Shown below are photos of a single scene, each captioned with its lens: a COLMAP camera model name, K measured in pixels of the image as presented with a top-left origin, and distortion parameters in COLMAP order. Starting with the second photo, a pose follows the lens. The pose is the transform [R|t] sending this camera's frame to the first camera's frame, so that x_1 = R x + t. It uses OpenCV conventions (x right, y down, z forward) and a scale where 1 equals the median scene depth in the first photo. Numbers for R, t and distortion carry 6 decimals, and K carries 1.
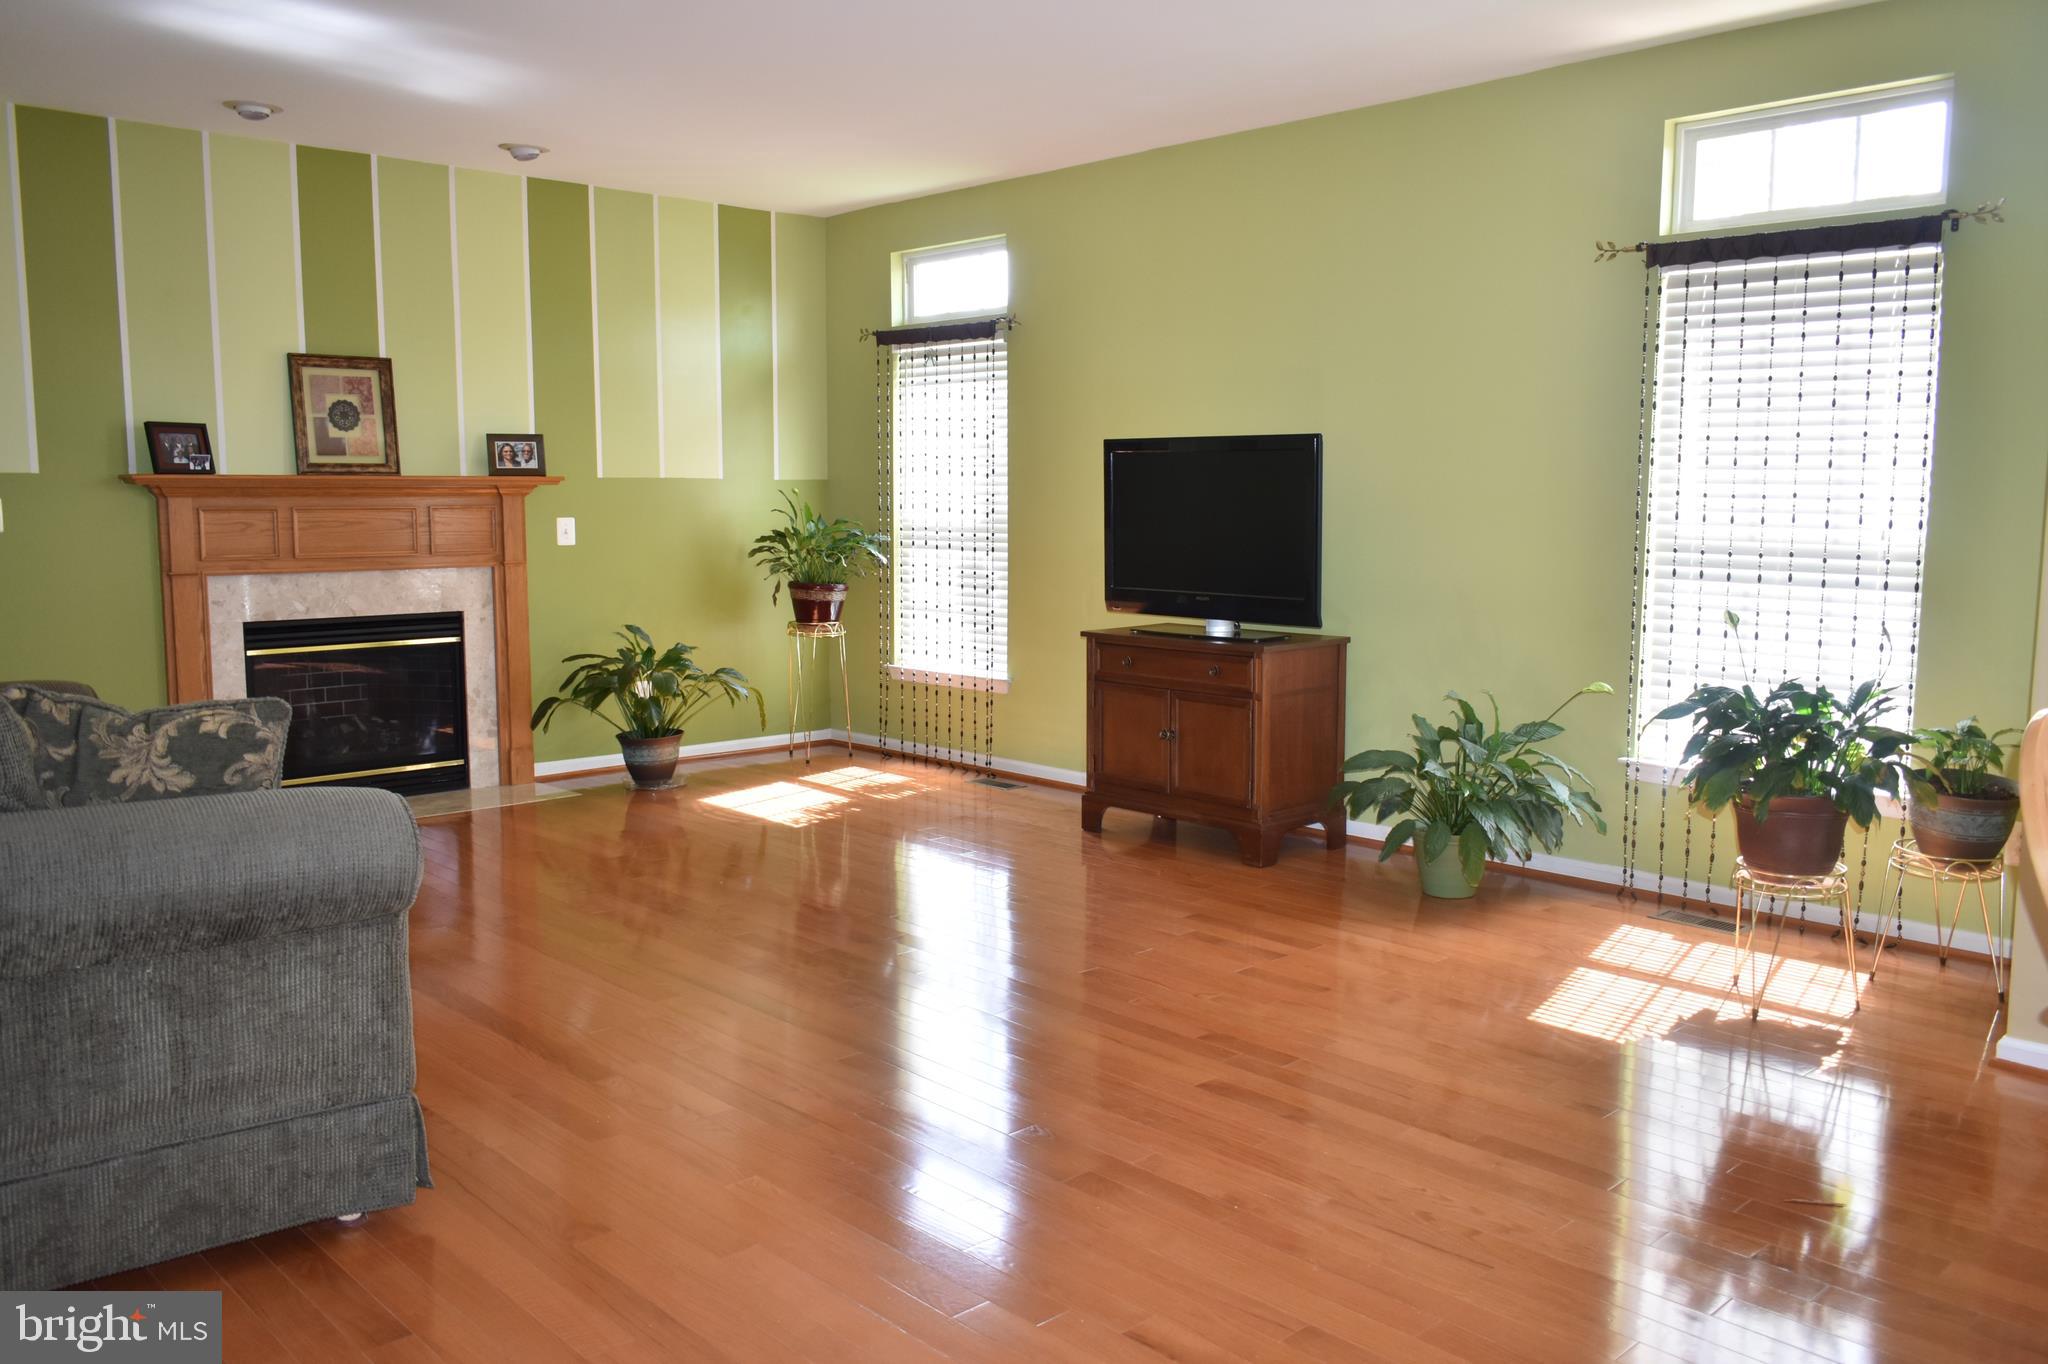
lens RADIAL K [[1642.8, 0, 1024.0], [0, 1642.8, 682.0], [0, 0, 1]] dist [-0.016989, 0.012307]
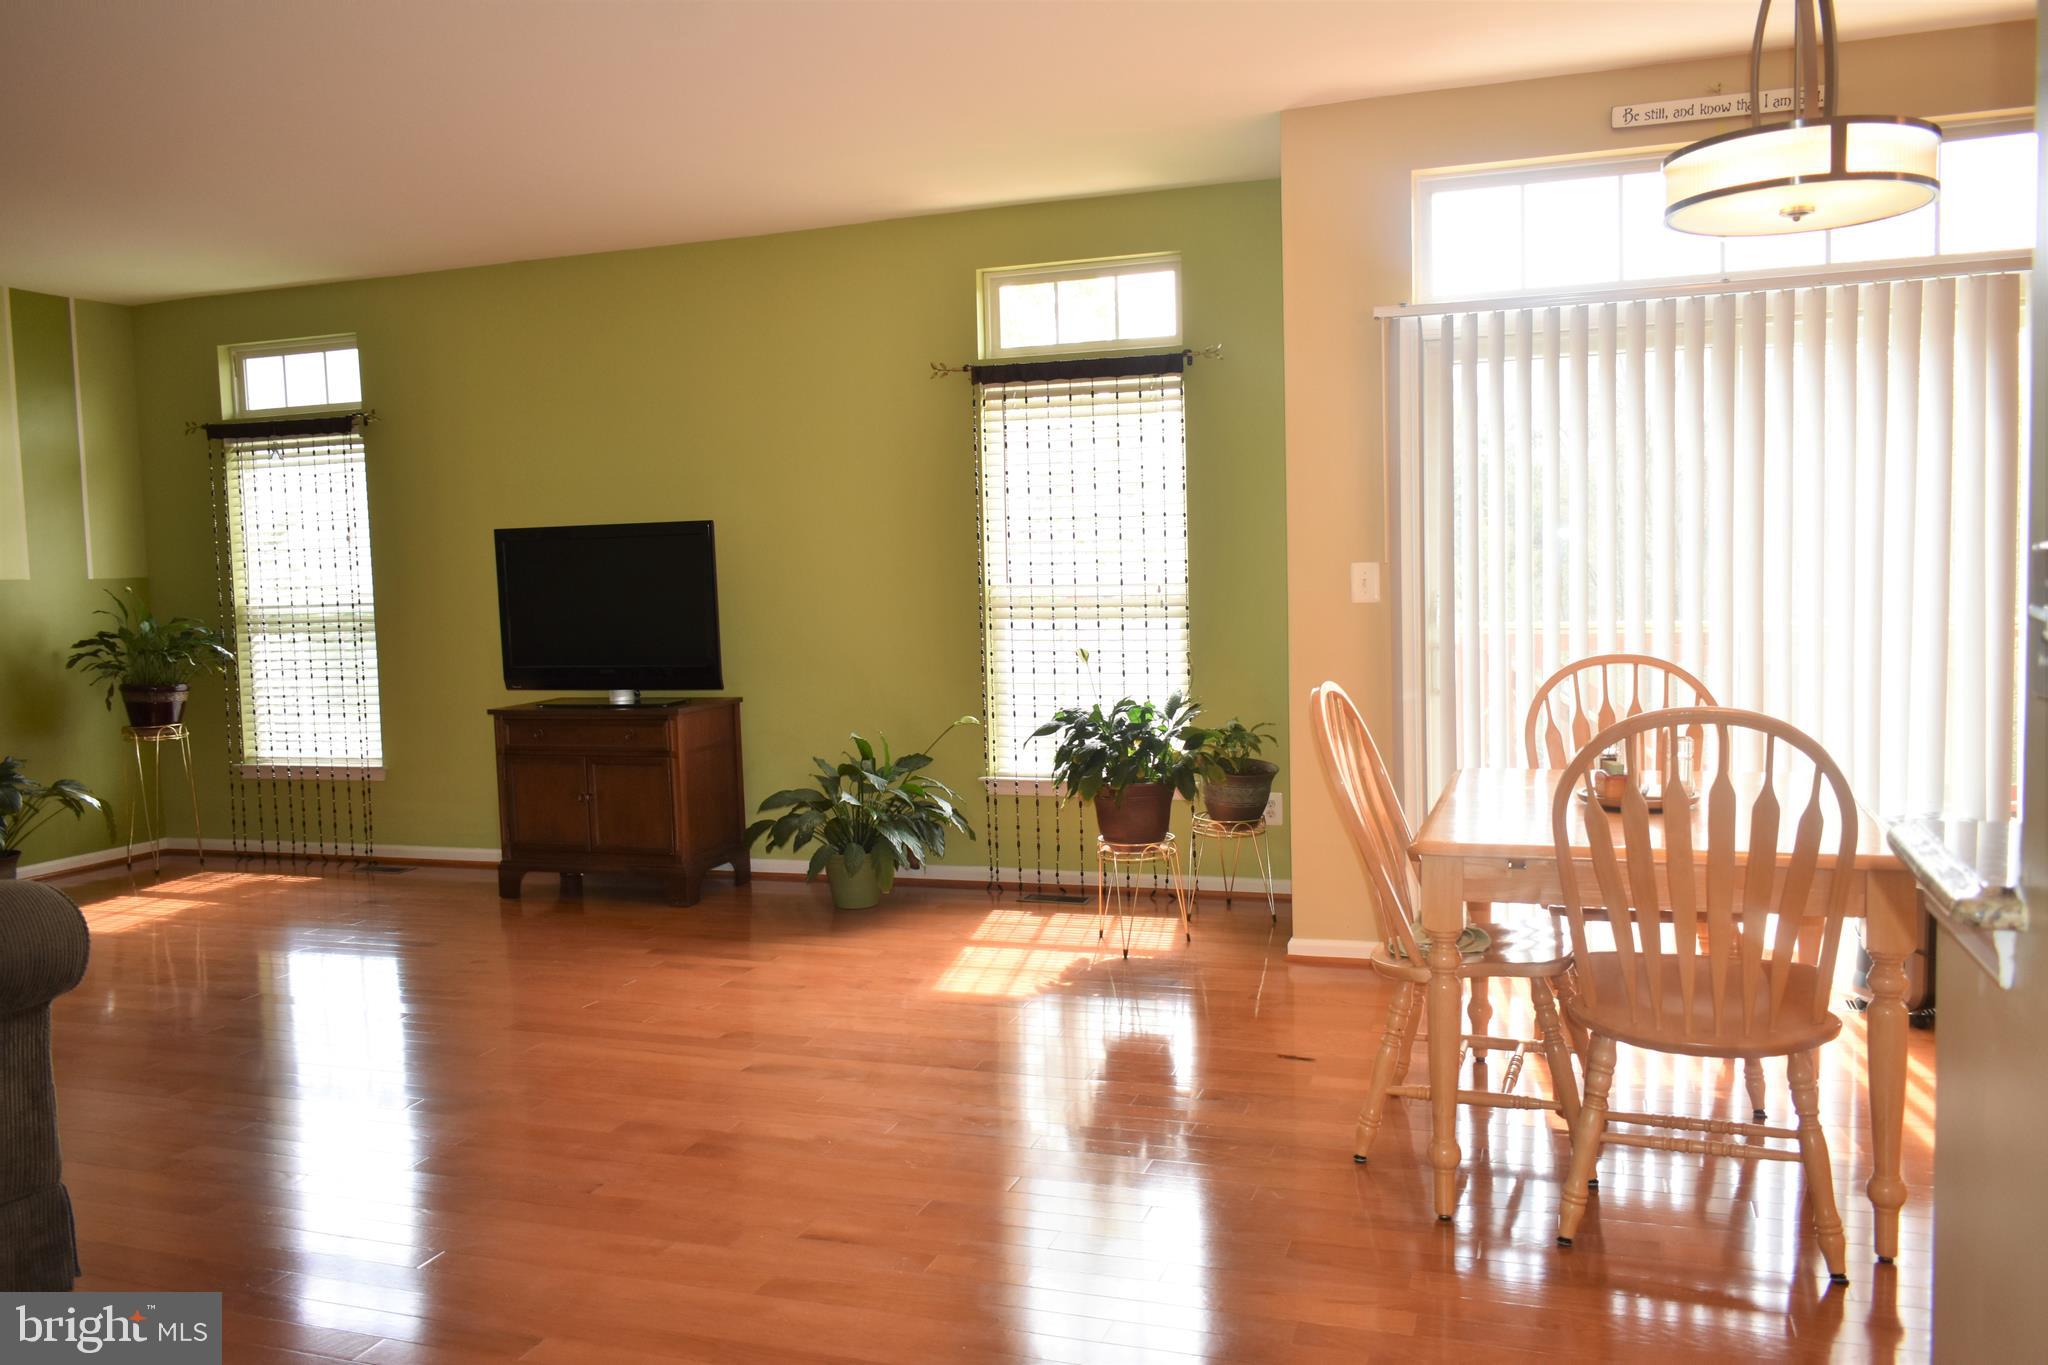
lens RADIAL K [[1642.8, 0, 1024.0], [0, 1642.8, 682.5], [0, 0, 1]] dist [-0.016989, 0.012307]
pose [[0.880829, -0.061285, 0.469450, -0.153779], [0.085626, 0.995856, -0.030654, 0.013379], [-0.465626, 0.067198, 0.882427, -0.092154]]
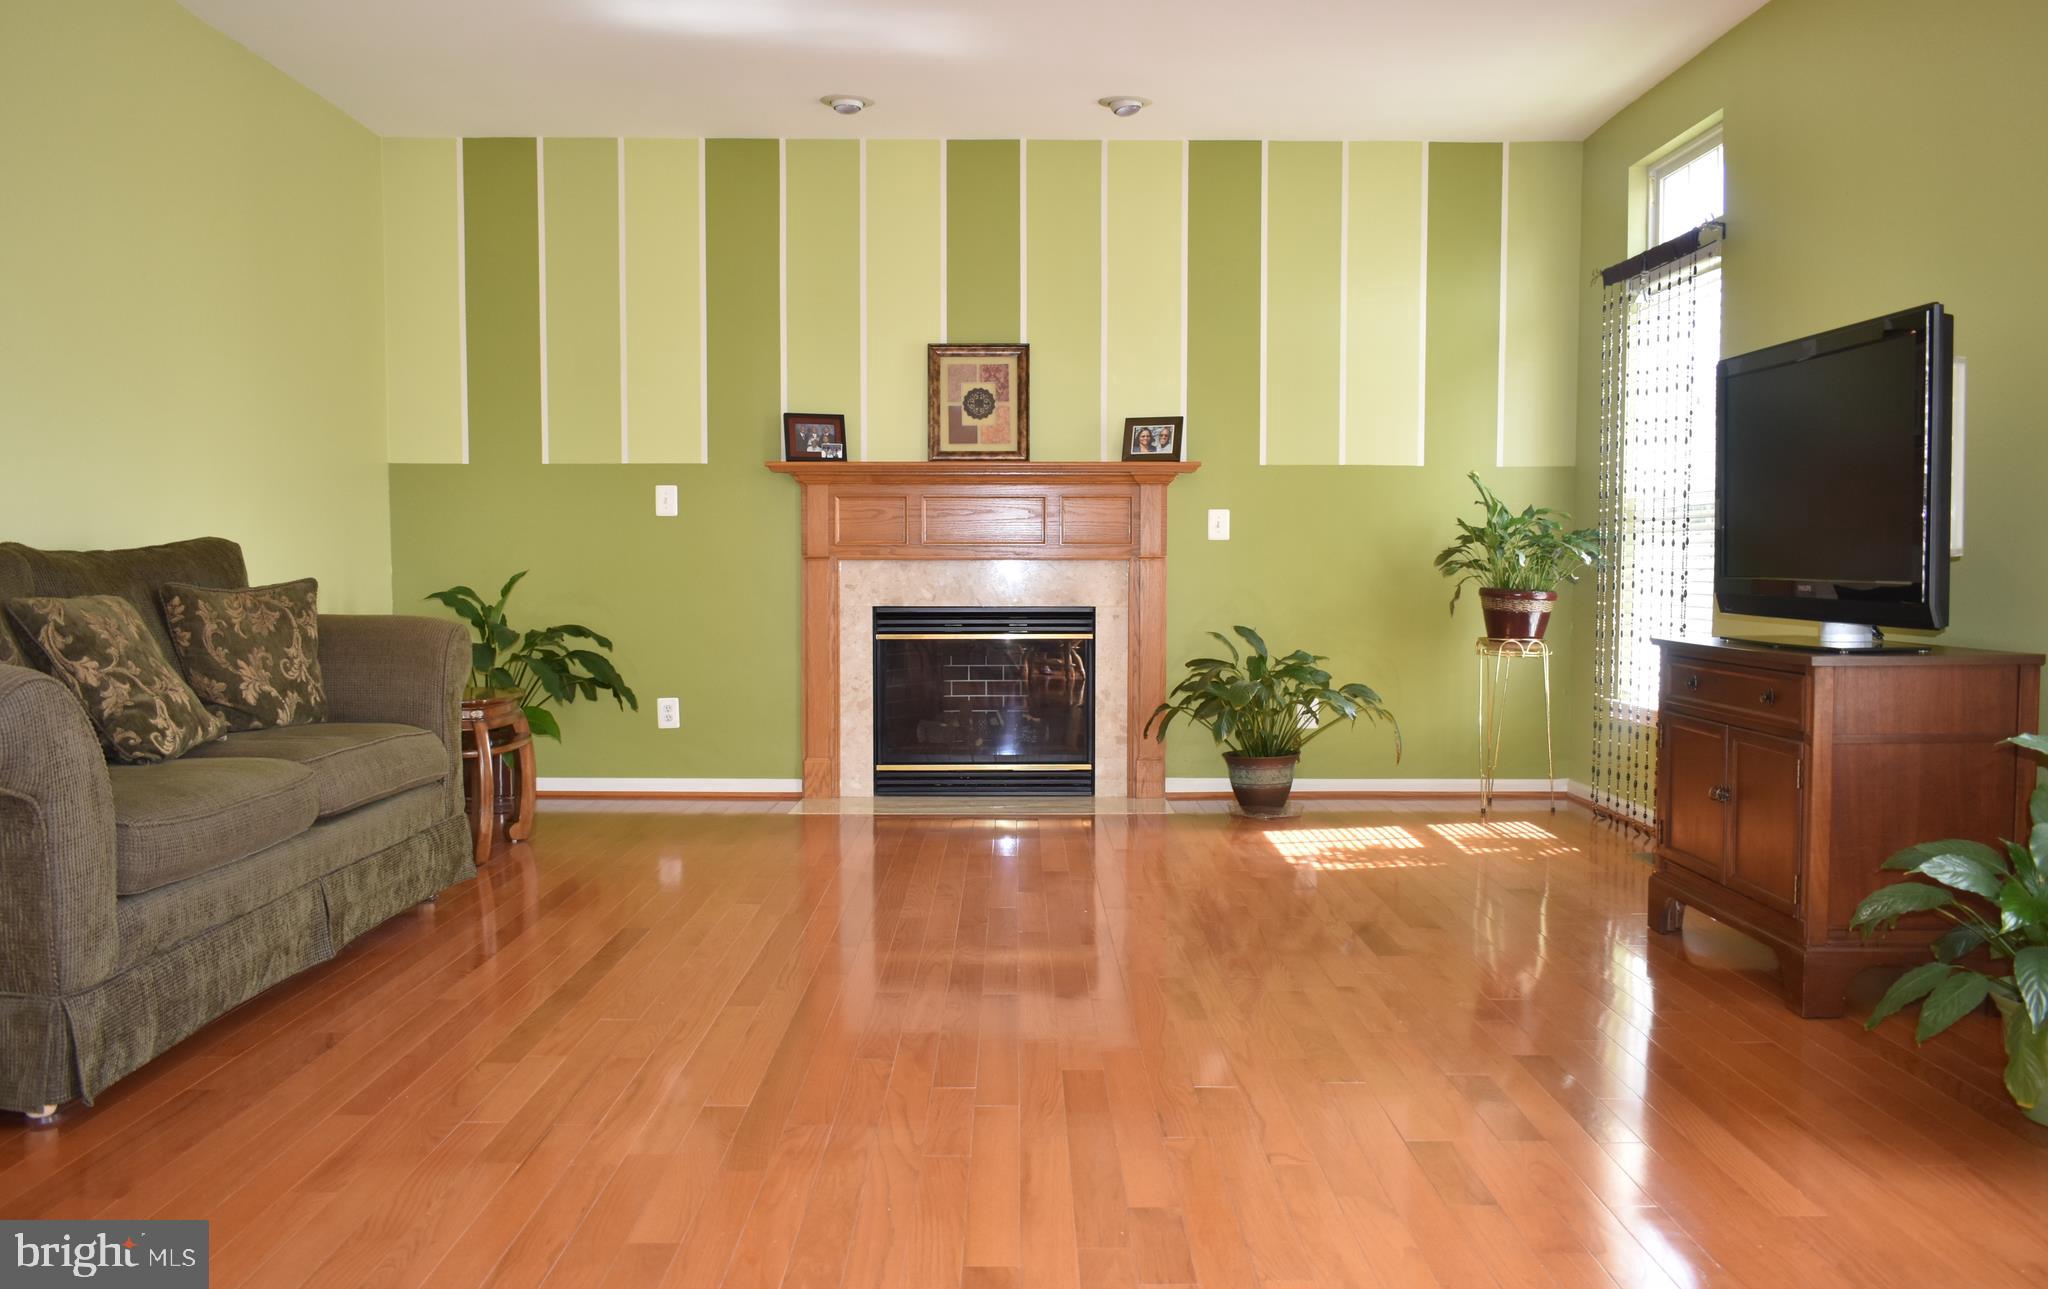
lens RADIAL K [[1671.3, 0, 1024.0], [0, 1671.3, 644.5], [0, 0, 1]] dist [-0.000968, -0.007861]
pose [[0.729010, 0.034366, -0.683640, 0.309824], [-0.080008, 0.996171, -0.035241, 0.016841], [0.679811, 0.080388, 0.728968, 0.298626]]
